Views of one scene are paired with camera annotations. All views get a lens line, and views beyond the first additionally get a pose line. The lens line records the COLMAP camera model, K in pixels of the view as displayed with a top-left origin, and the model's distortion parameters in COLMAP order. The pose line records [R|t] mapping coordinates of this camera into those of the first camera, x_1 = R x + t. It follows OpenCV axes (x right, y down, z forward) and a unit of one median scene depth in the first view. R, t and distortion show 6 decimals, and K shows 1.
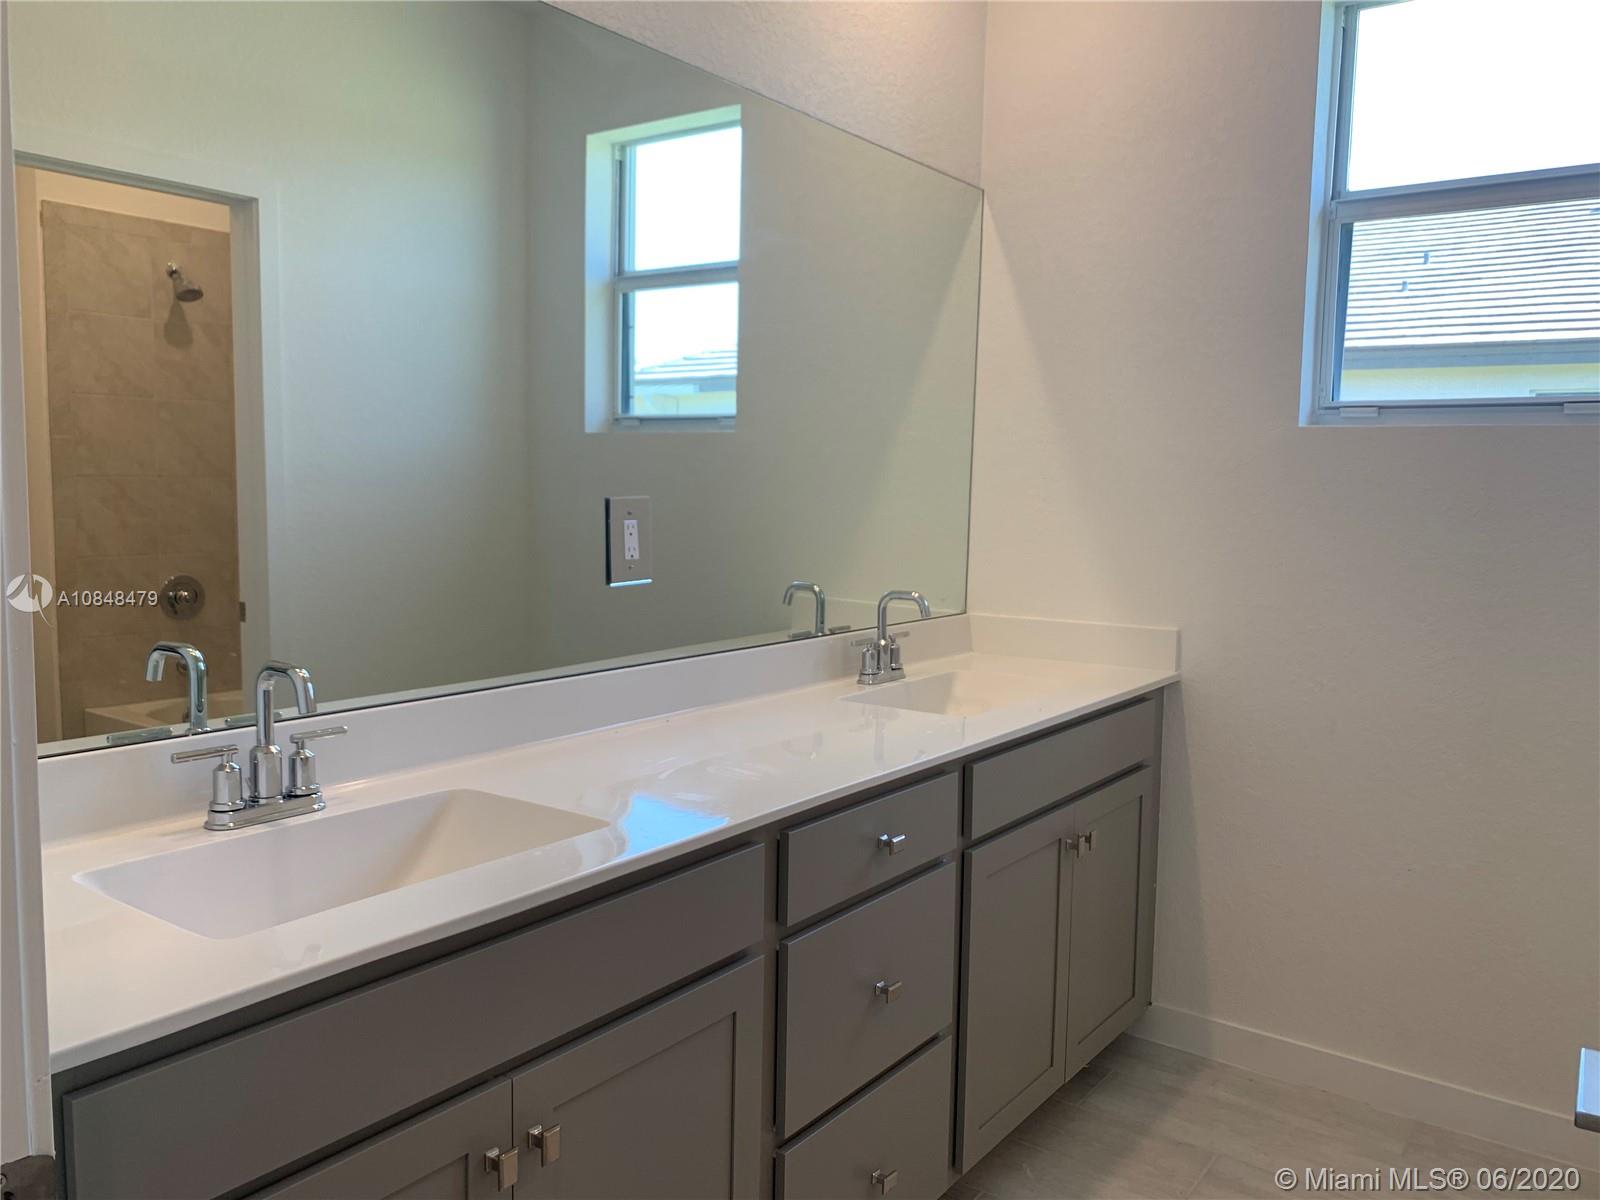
lens RADIAL K [[1262.9, 0, 800.0], [0, 1262.9, 600.0], [0, 0, 1]] dist [0.017744, -0.003111]
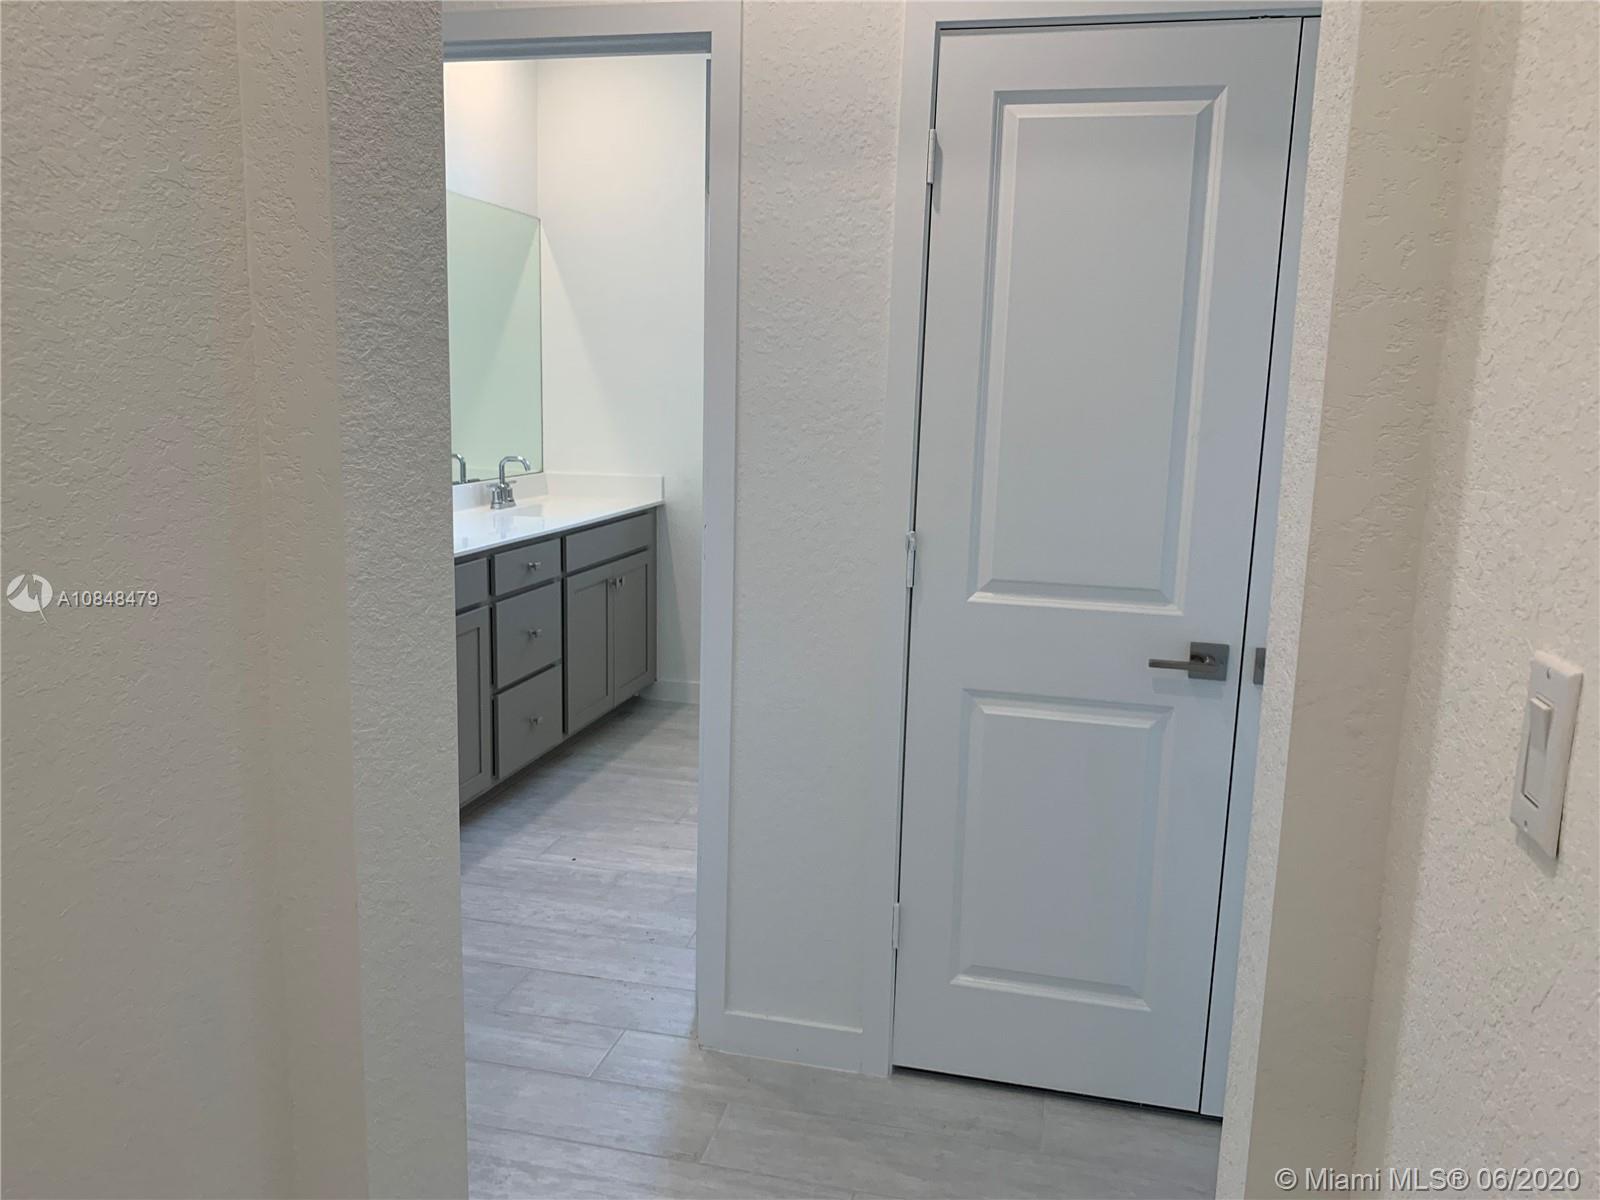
lens RADIAL K [[1222.9, 0, 789.5], [0, 1222.9, 602.2], [0, 0, 1]] dist [0.081666, -0.263513]
pose [[0.929501, -0.060010, 0.363905, -0.228982], [0.027426, 0.995189, 0.094059, 0.051689], [-0.367799, -0.077448, 0.926675, -0.886567]]
